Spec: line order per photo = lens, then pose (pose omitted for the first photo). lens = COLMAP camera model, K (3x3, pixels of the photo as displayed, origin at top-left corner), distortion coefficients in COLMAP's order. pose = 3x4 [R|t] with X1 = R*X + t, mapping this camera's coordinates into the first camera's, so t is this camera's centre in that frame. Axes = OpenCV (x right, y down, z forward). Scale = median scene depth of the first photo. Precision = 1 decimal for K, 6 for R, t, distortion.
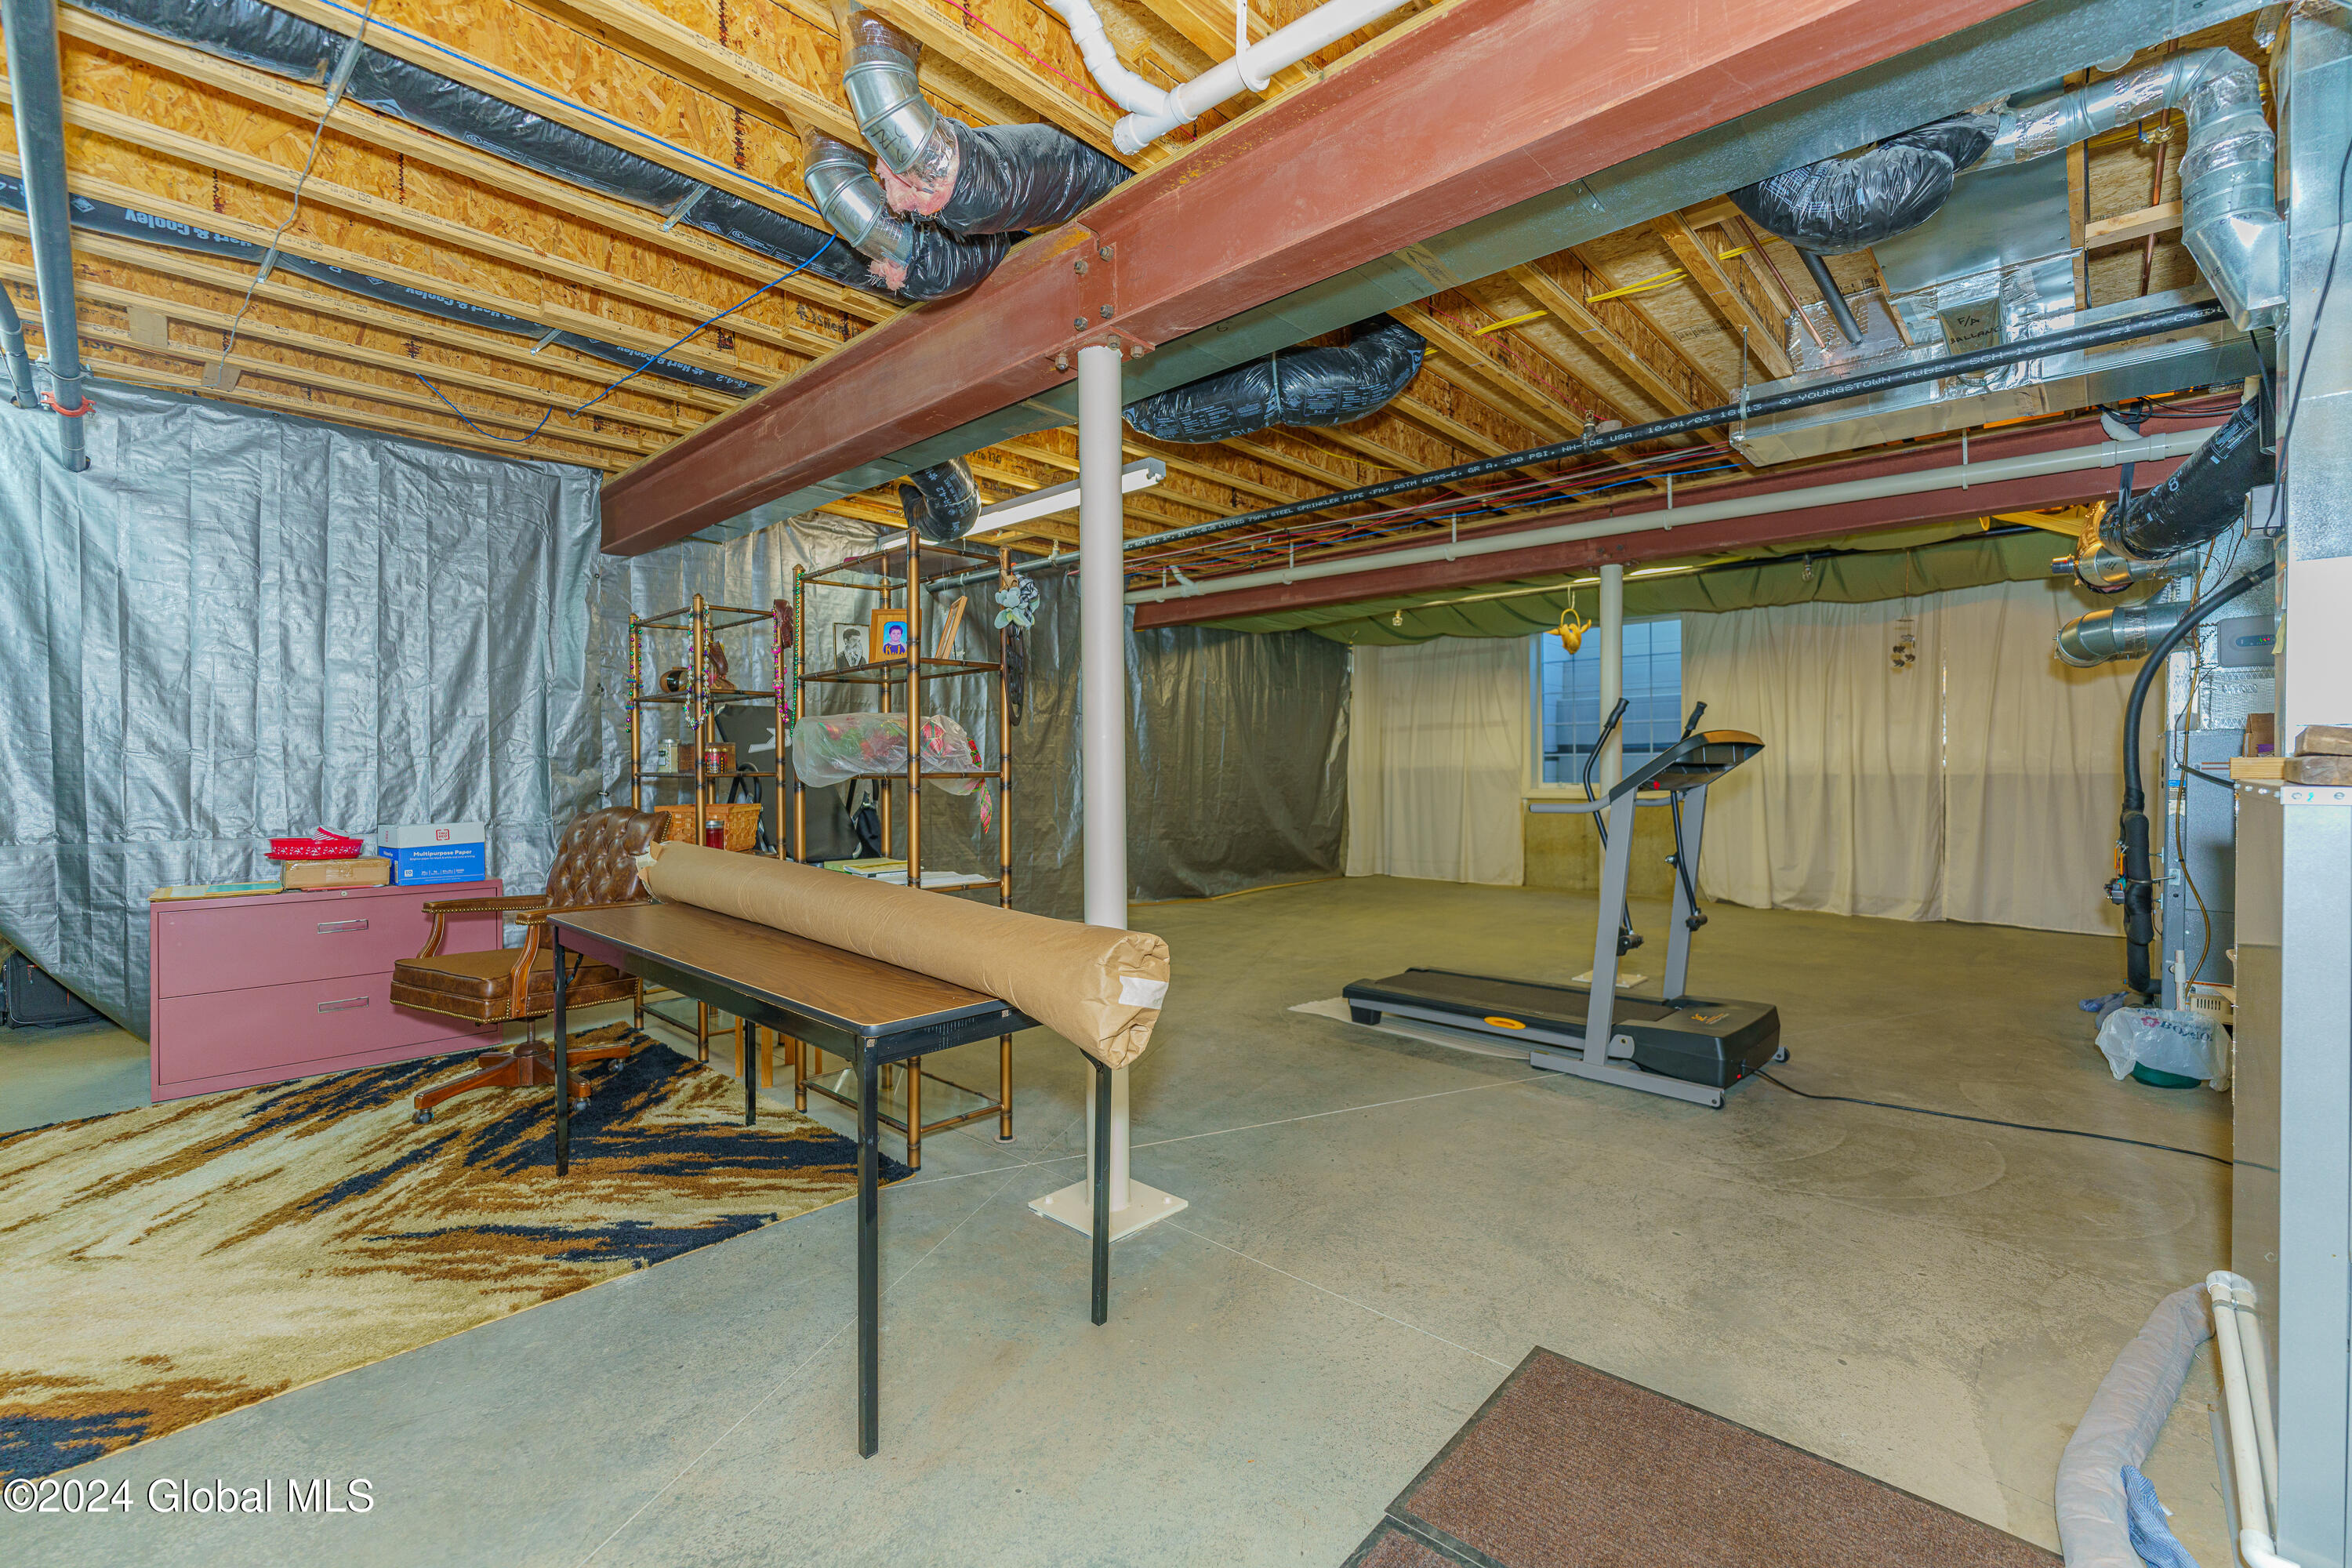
lens RADIAL K [[992.9, 0, 1170.5], [0, 992.9, 778.7], [0, 0, 1]] dist [0.001167, 0.000108]
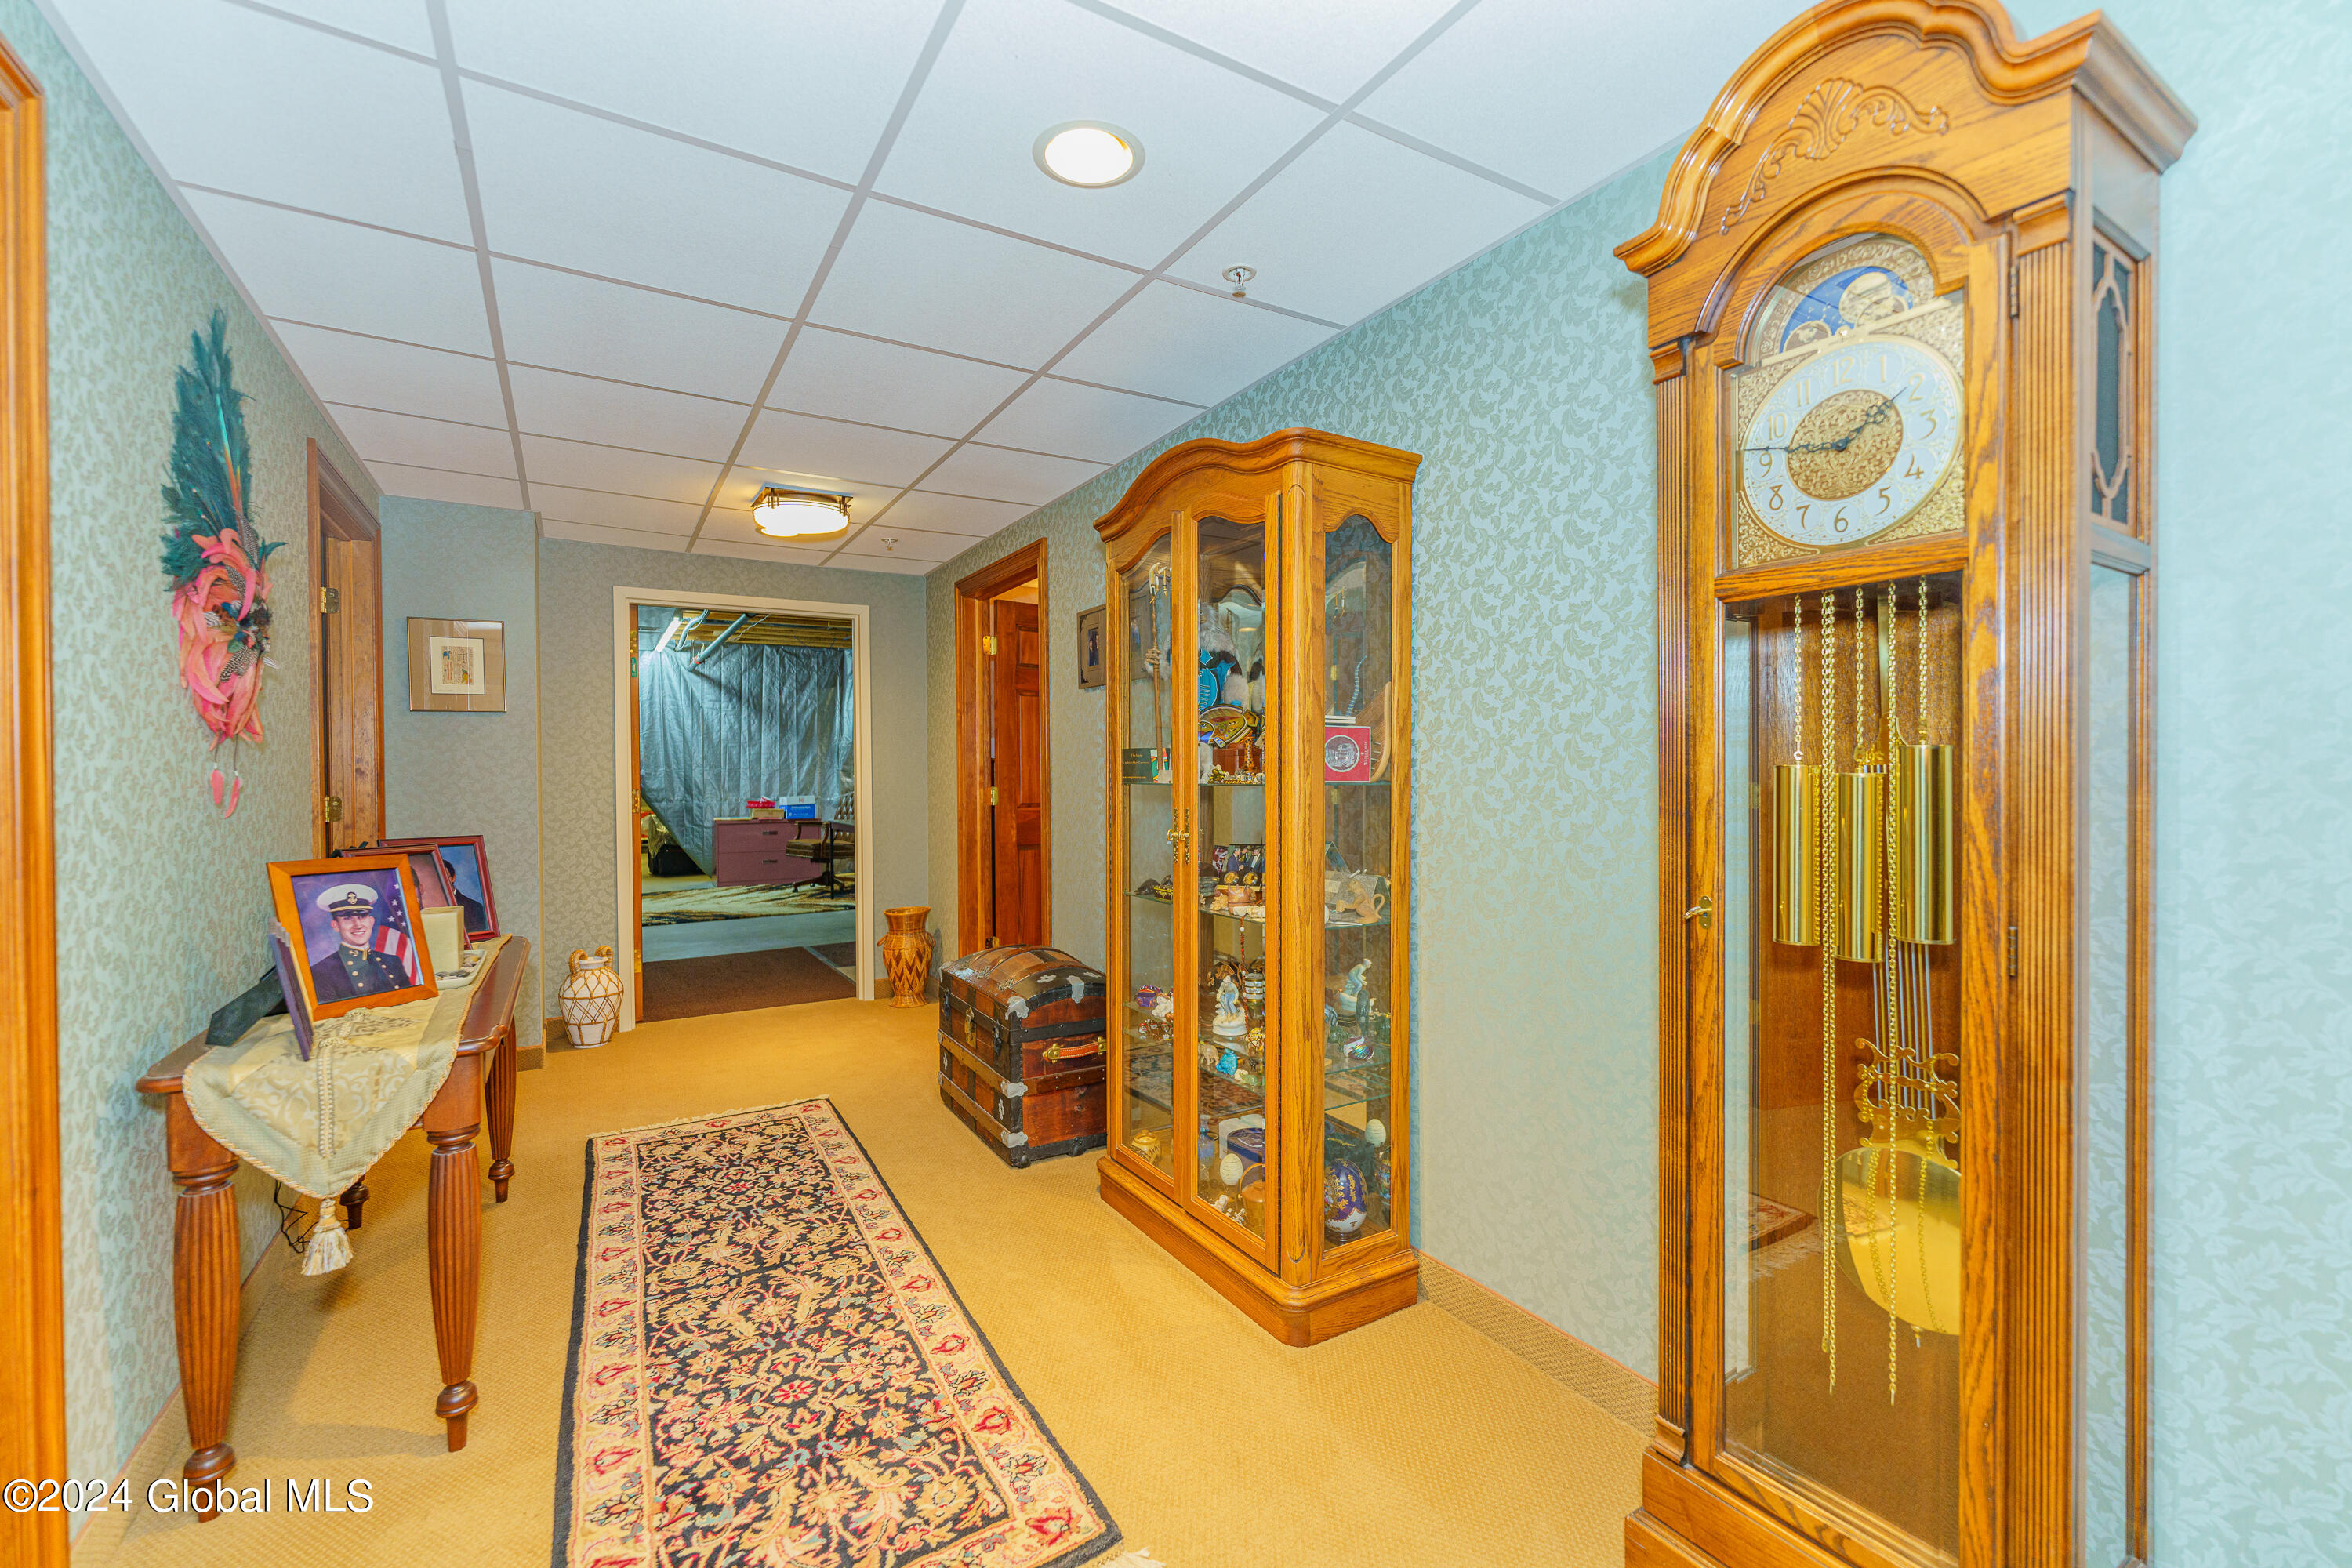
lens RADIAL K [[992.9, 0, 1183.1], [0, 992.9, 779.1], [0, 0, 1]] dist [0.001167, 0.000108]
pose [[0.963290, 0.000984, -0.268463, 0.903079], [-0.001367, 0.999998, -0.001238, 0.002807], [0.268461, 0.001560, 0.963289, -1.200130]]
